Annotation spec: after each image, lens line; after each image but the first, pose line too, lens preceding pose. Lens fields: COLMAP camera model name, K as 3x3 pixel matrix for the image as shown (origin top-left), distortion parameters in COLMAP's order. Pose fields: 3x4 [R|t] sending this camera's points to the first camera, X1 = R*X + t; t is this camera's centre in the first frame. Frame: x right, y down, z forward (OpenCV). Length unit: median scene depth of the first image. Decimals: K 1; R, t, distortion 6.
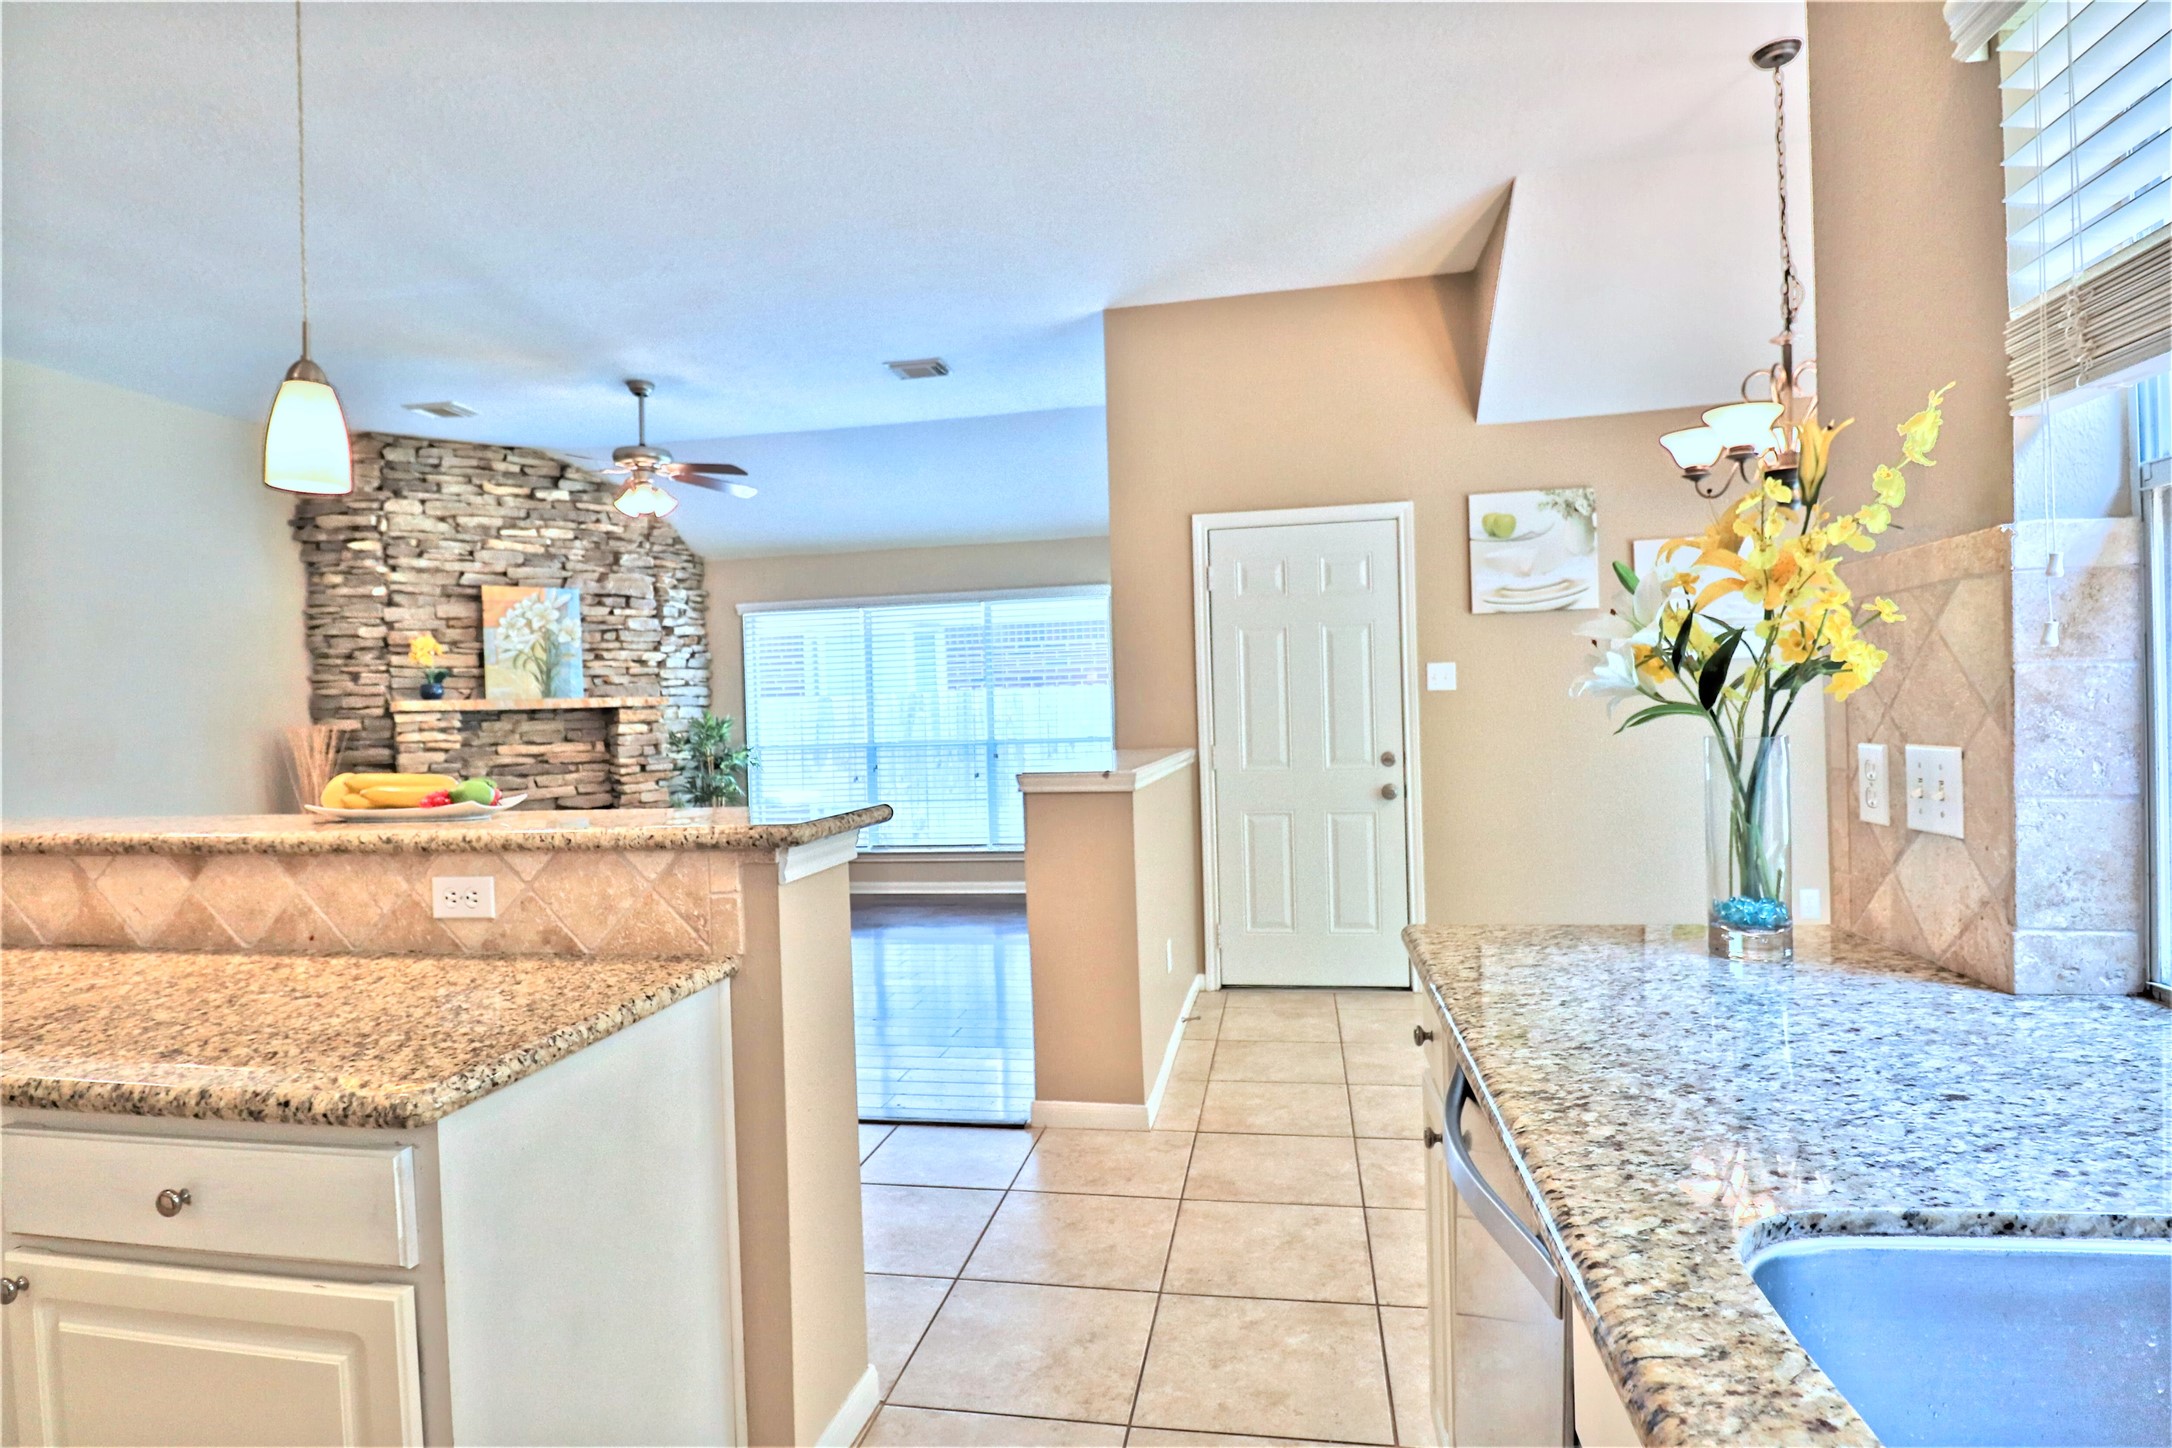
lens RADIAL K [[1122.1, 0, 1090.1], [0, 1122.1, 724.9], [0, 0, 1]] dist [0.000442, -0.014371]
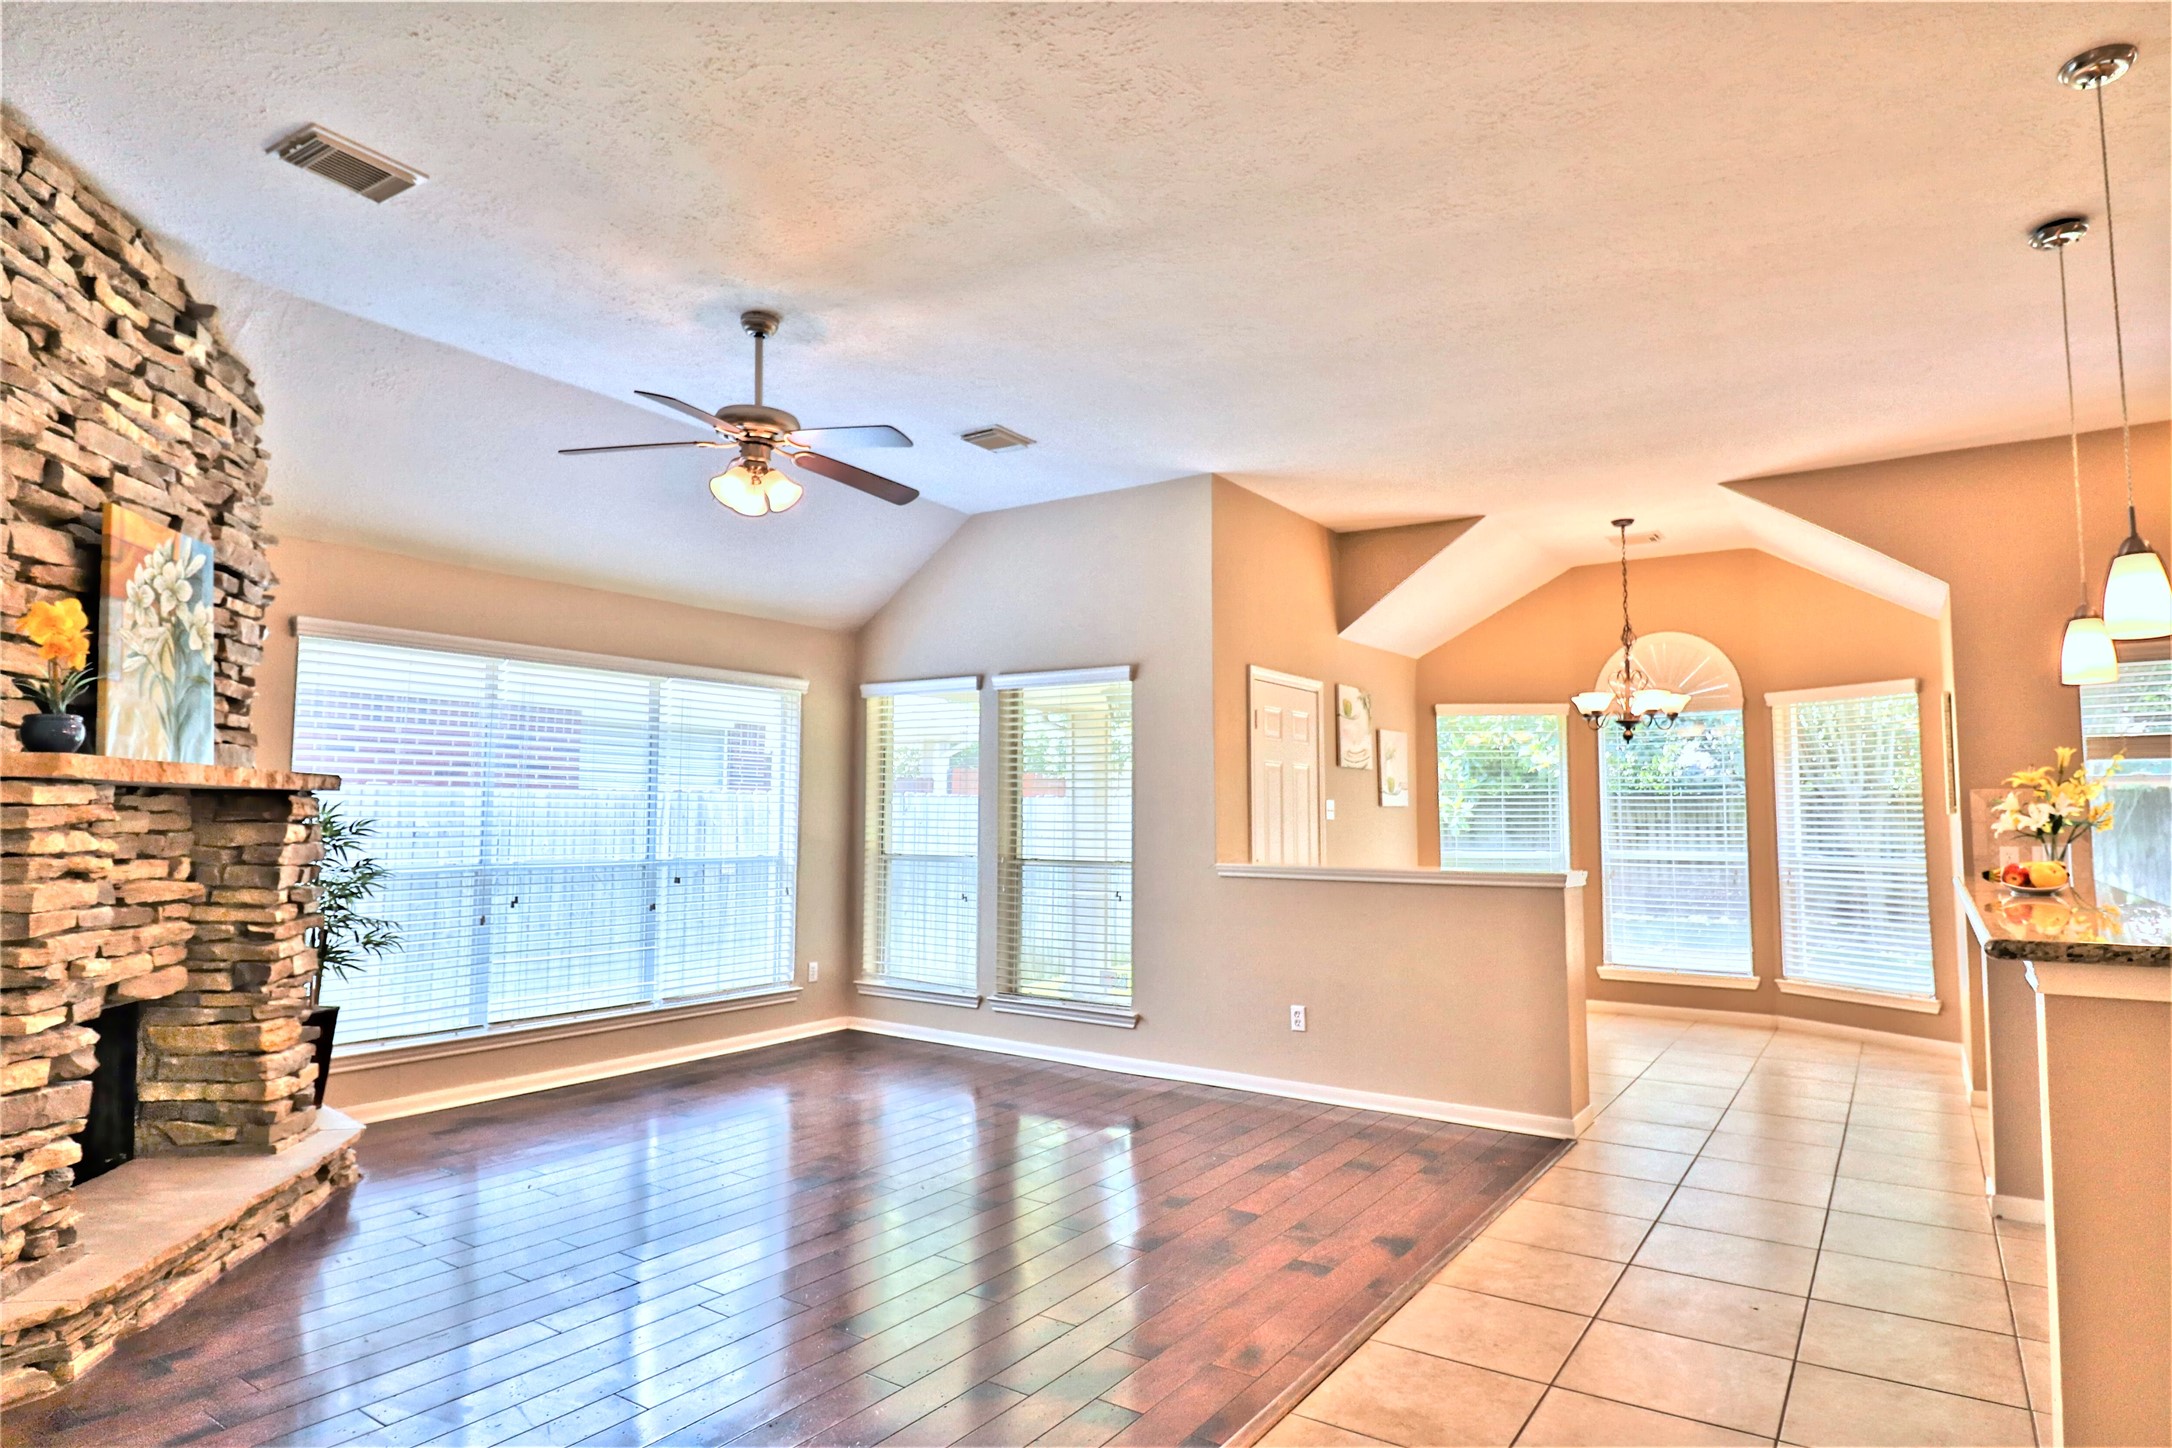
lens RADIAL K [[1191.7, 0, 1095.2], [0, 1191.7, 726.6], [0, 0, 1]] dist [-0.003435, -0.001303]
pose [[0.408030, 0.103490, 0.907084, -0.837952], [-0.004726, 0.993781, -0.111255, 0.015098], [-0.912956, 0.041108, 0.405981, 0.477270]]
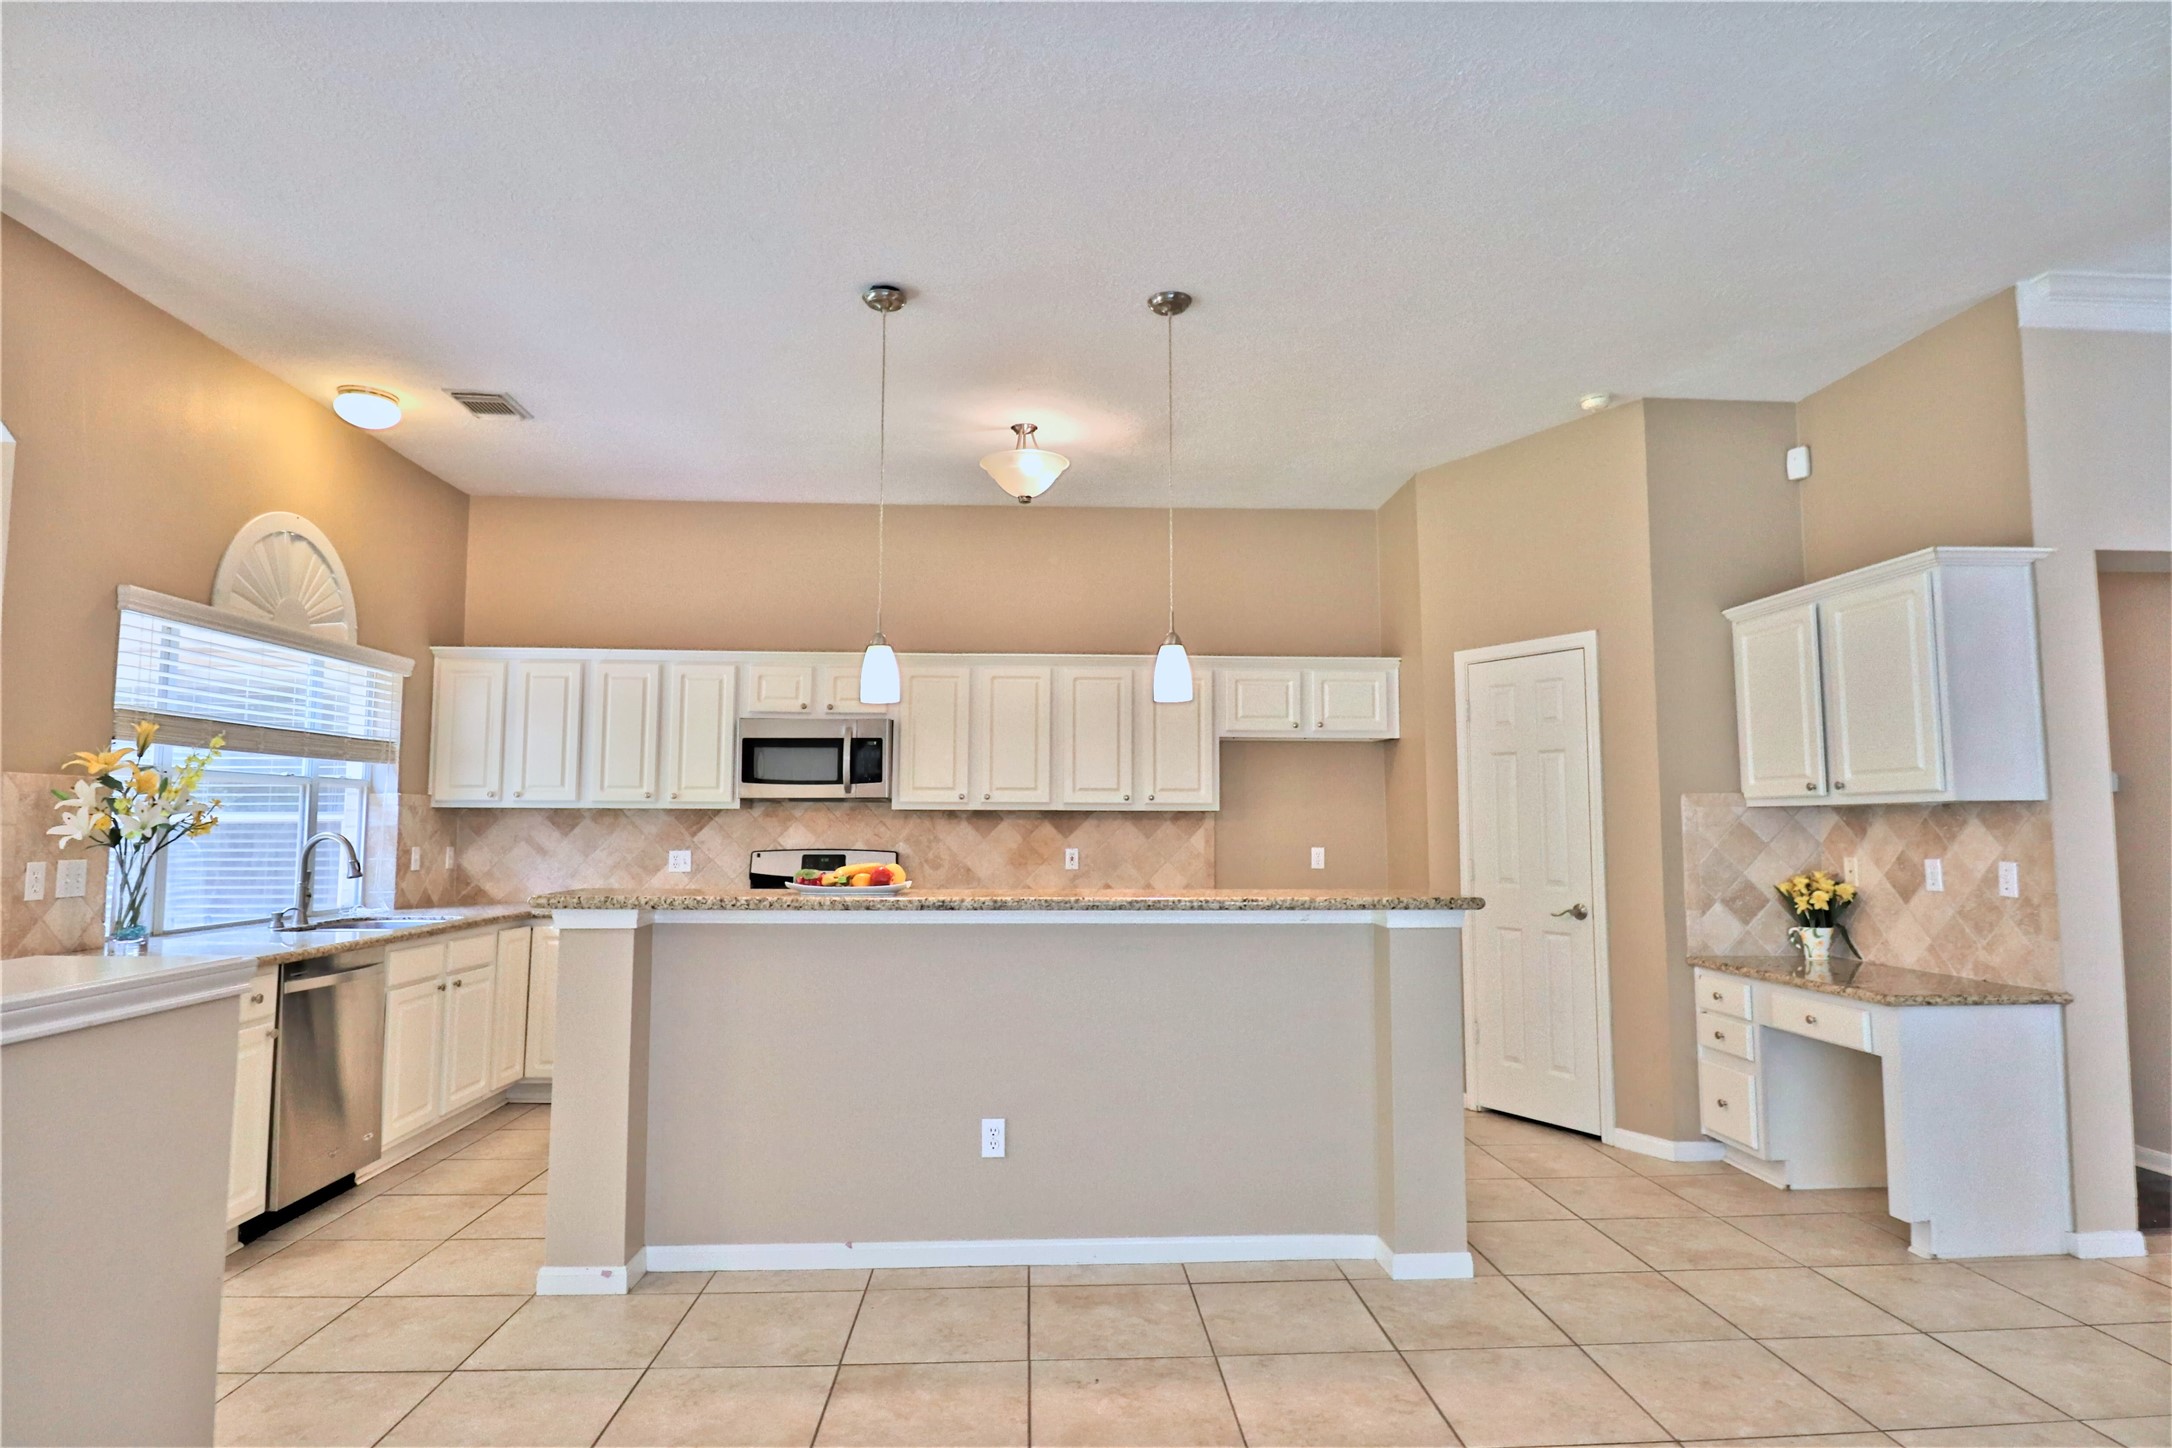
lens RADIAL K [[1165.6, 0, 1086.0], [0, 1165.6, 724.0], [0, 0, 1]] dist [-0.005823, -0.001622]
pose [[-0.973229, 0.008465, -0.229682, -0.173134], [0.024900, 0.997323, -0.068755, -0.011184], [0.228485, -0.072634, -0.970834, 0.857862]]
